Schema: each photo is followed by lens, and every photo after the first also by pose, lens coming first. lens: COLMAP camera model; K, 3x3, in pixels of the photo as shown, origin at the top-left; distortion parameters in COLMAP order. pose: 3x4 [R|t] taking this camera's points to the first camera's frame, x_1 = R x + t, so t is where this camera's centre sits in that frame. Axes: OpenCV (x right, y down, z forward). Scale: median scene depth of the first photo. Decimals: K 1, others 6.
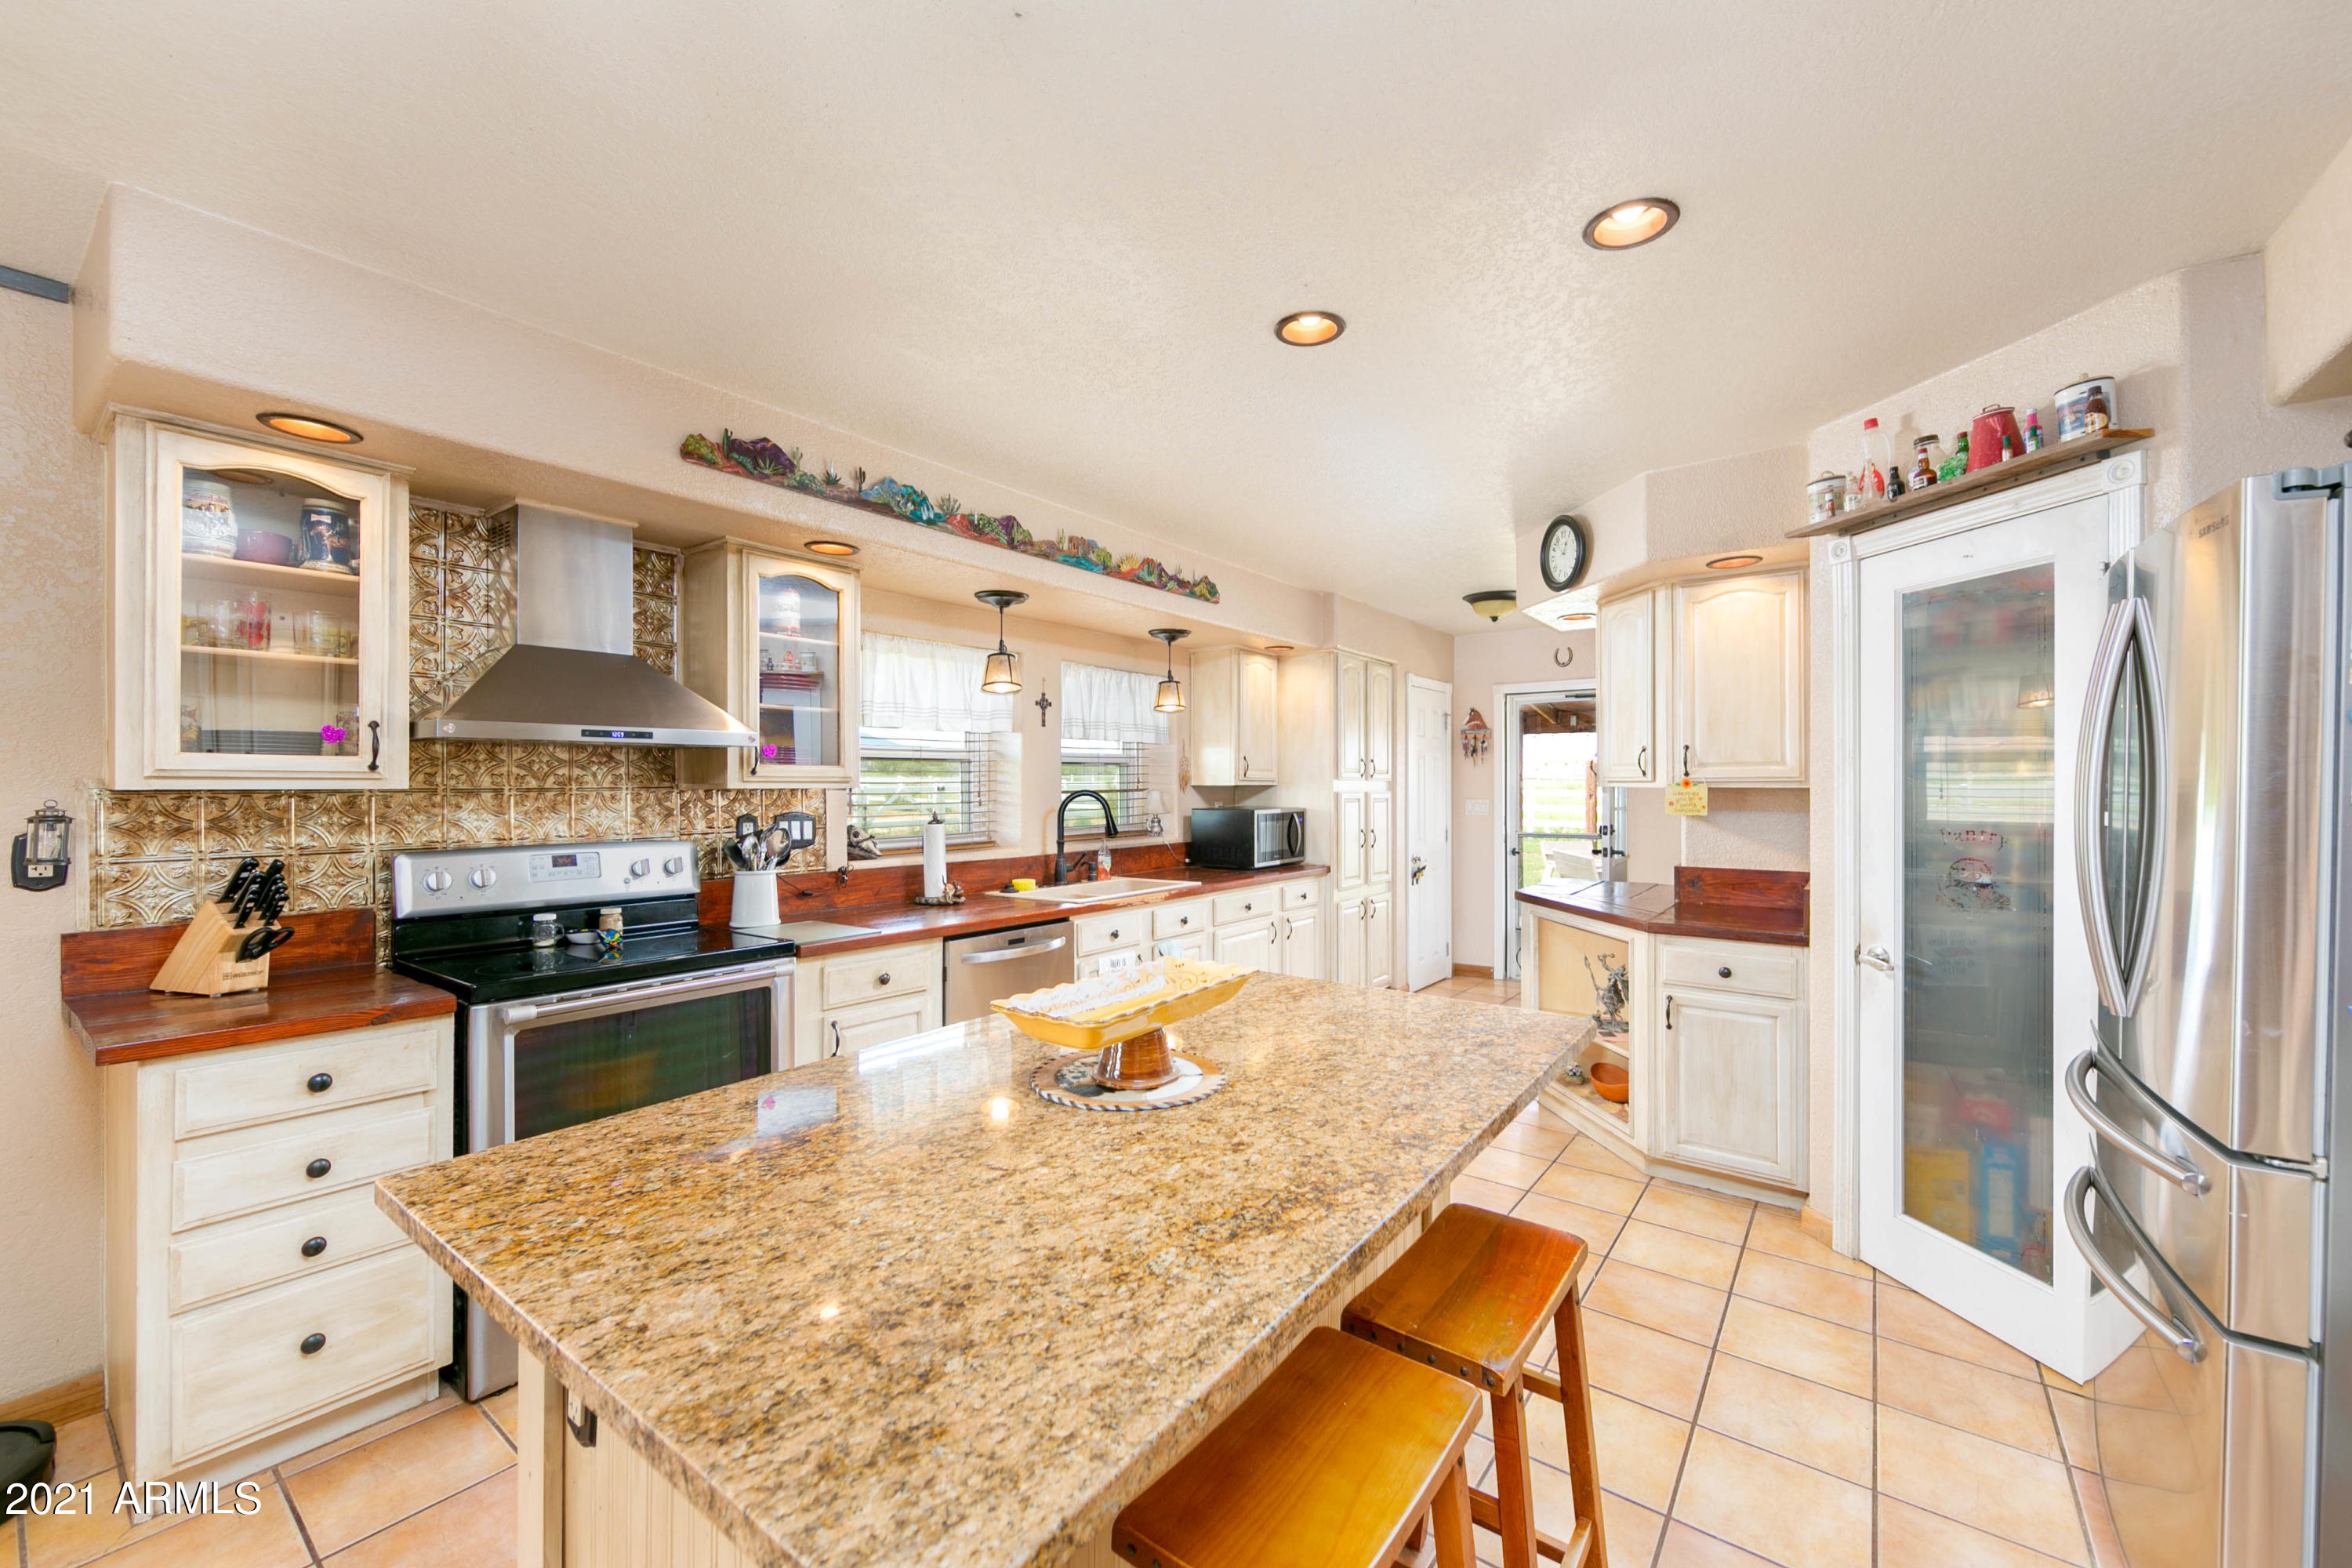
lens RADIAL K [[926.3, 0, 1172.2], [0, 926.3, 783.1], [0, 0, 1]] dist [-0.003799, -0.000354]
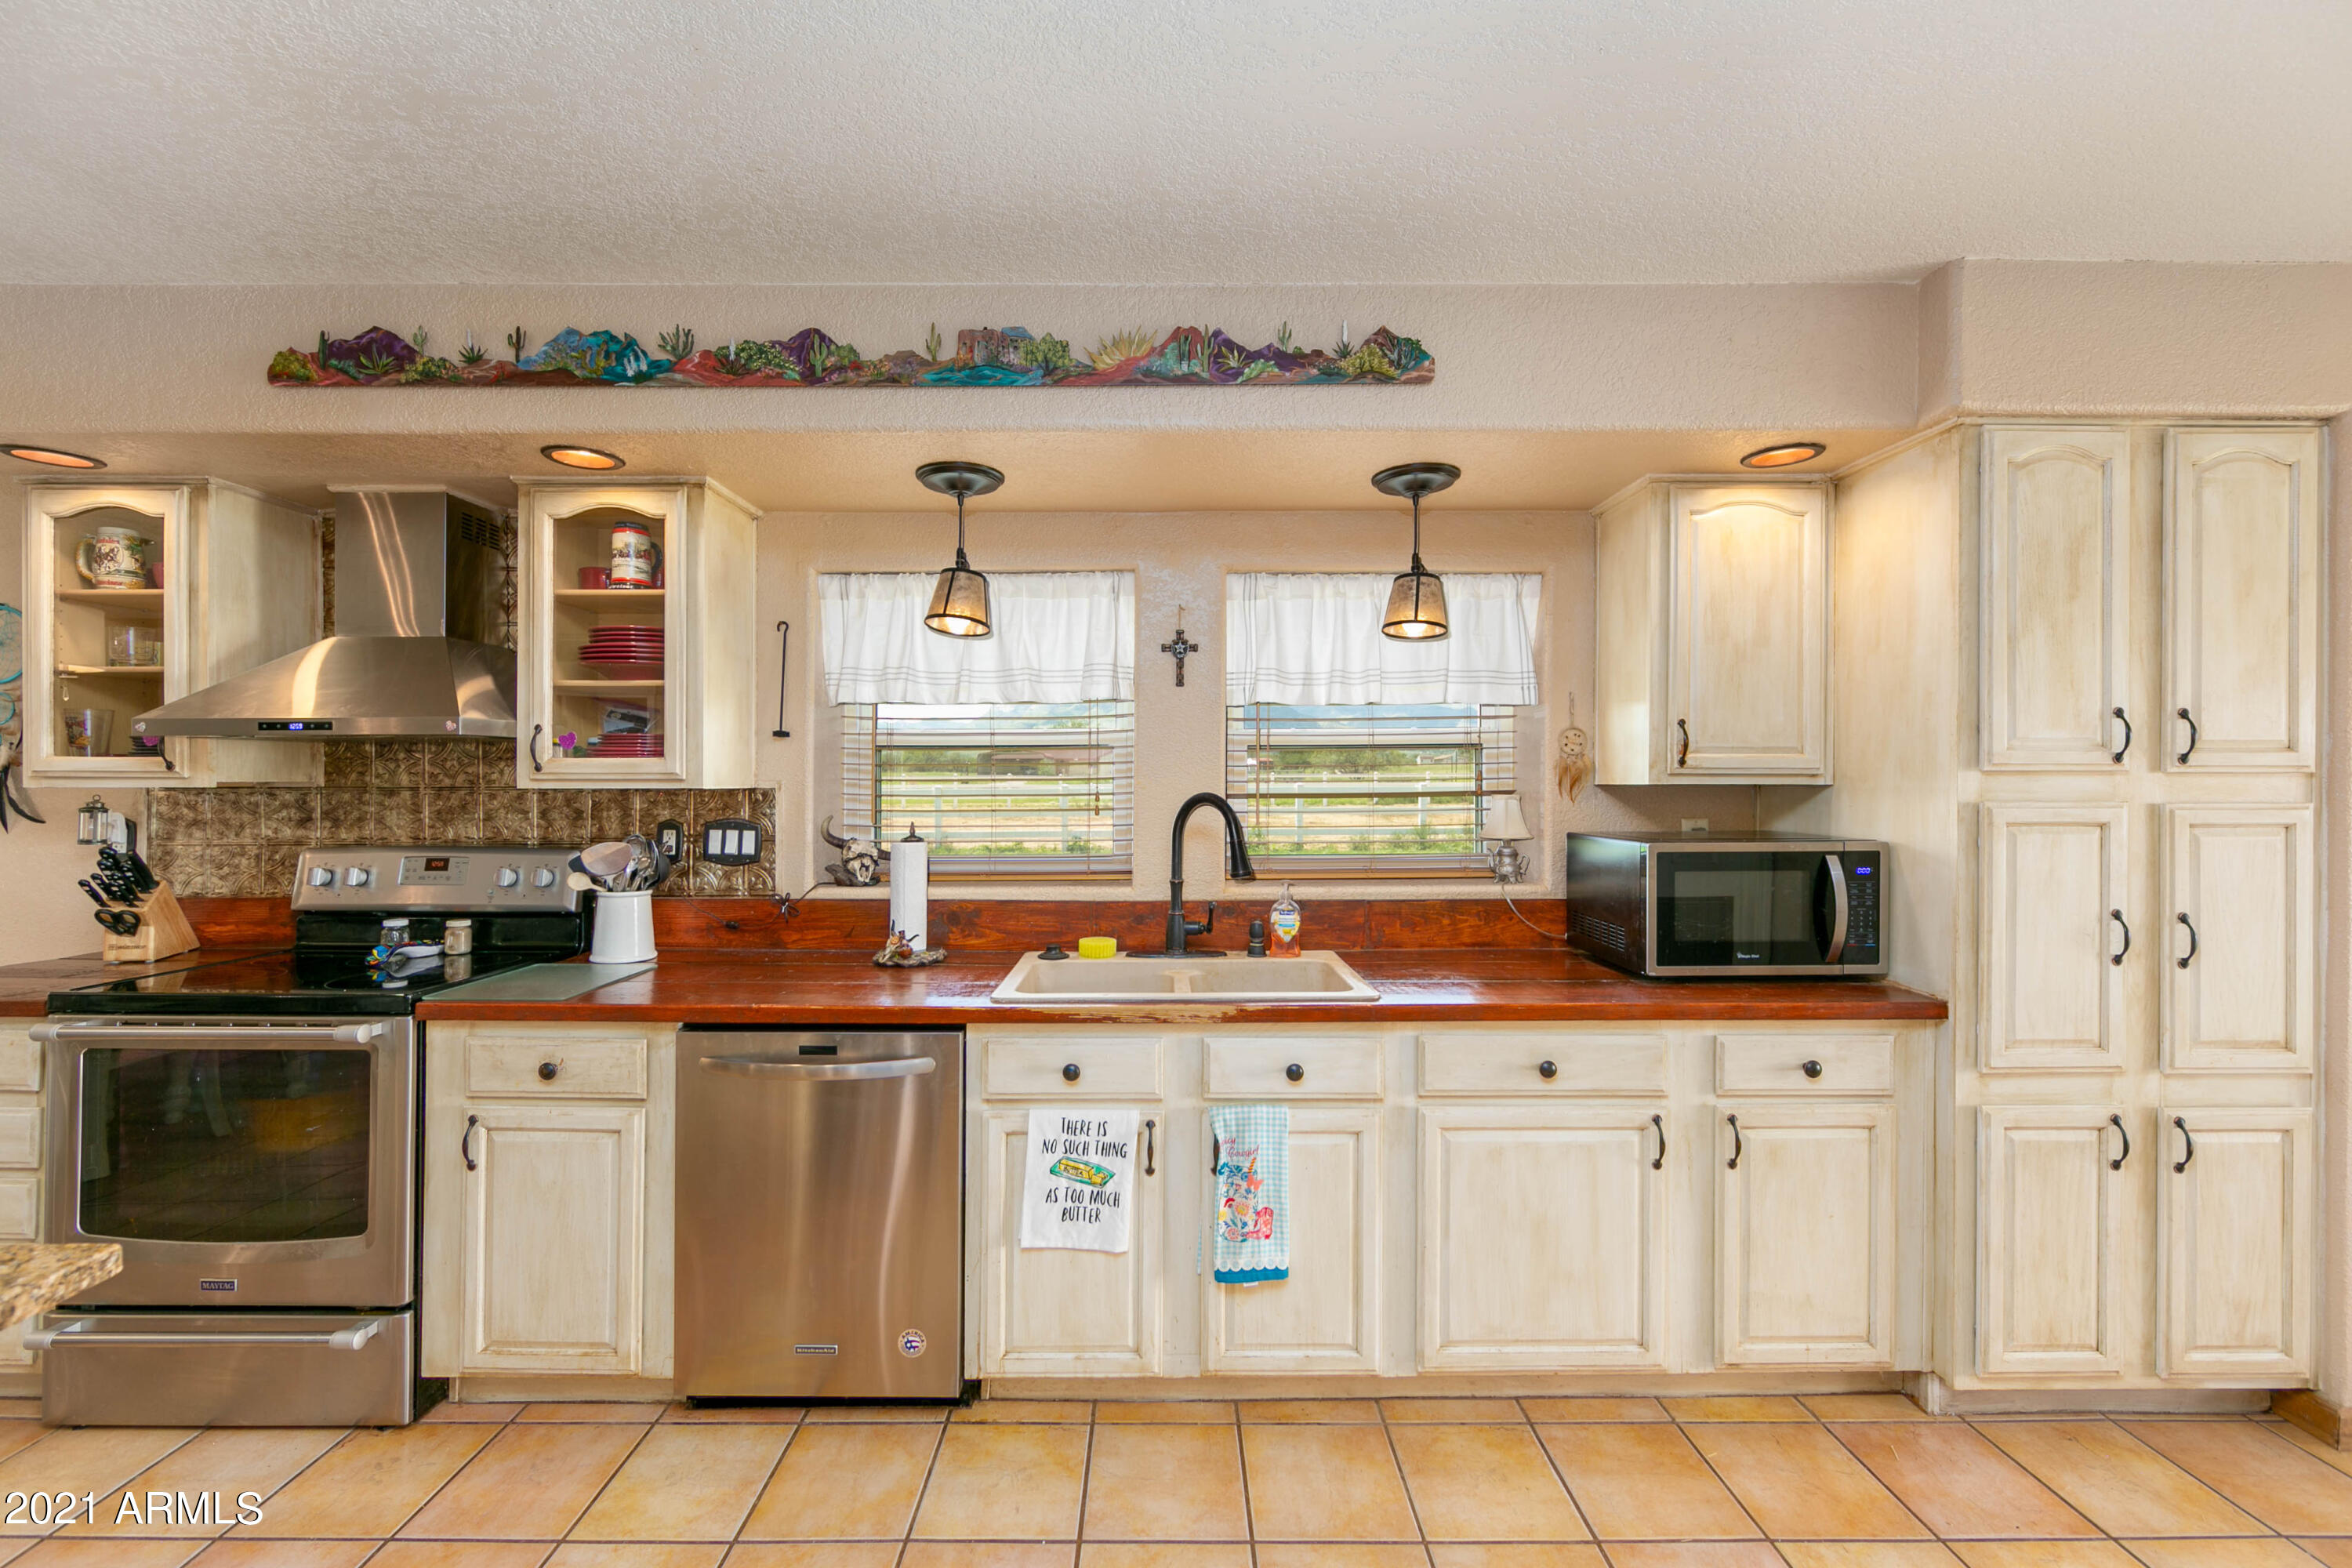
lens RADIAL K [[926.3, 0, 1175.7], [0, 926.3, 782.0], [0, 0, 1]] dist [-0.003799, -0.000354]
pose [[0.606686, 0.001169, -0.794941, 0.446645], [0.001175, 0.999997, 0.002367, -0.000793], [0.794941, -0.002370, 0.606682, 0.845739]]
